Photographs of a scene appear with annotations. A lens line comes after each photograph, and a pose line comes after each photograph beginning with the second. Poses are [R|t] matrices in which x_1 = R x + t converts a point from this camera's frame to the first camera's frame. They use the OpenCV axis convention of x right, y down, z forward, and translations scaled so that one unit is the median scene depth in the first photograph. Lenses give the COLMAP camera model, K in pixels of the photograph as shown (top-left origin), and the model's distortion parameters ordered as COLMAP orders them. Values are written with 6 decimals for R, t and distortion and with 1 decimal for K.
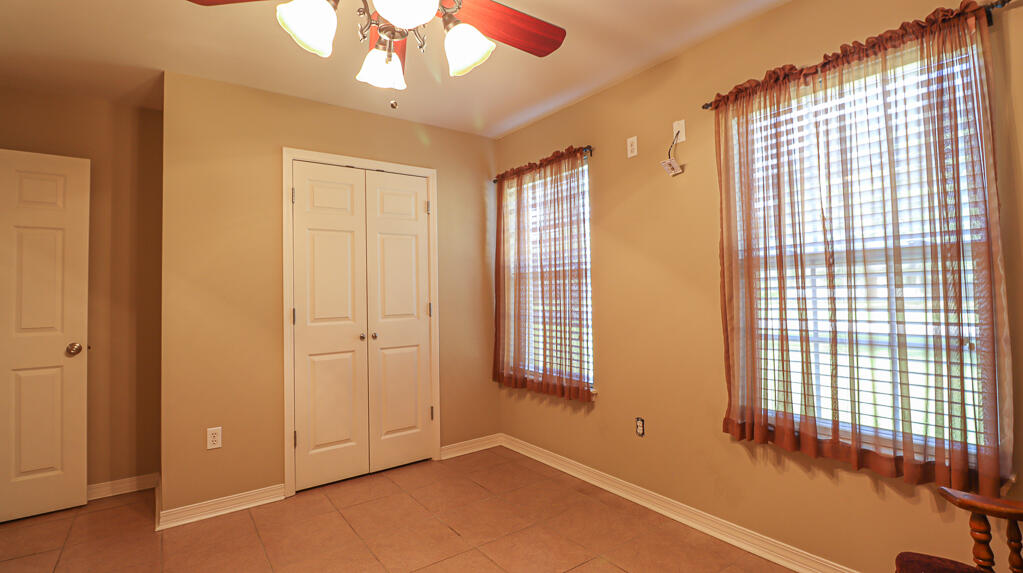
lens RADIAL K [[487.6, 0, 508.1], [0, 487.6, 277.9], [0, 0, 1]] dist [0.002197, -0.014753]
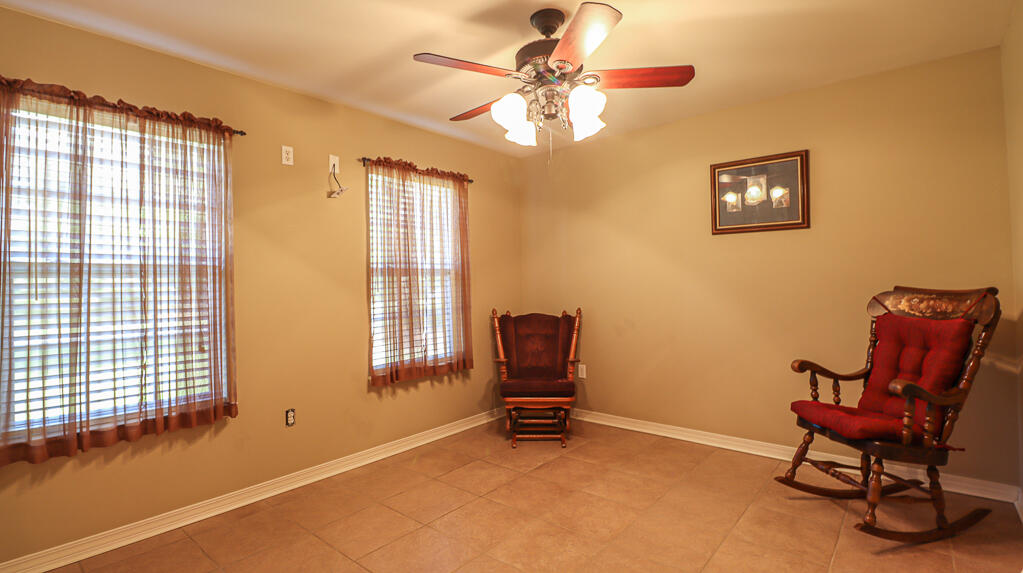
lens RADIAL K [[487.6, 0, 508.1], [0, 487.6, 277.9], [0, 0, 1]] dist [0.002197, -0.014753]
pose [[-0.252547, 0.045159, 0.966530, -0.912788], [0.005520, 0.998961, -0.045232, 0.051549], [-0.967569, -0.006088, -0.252534, 0.822787]]
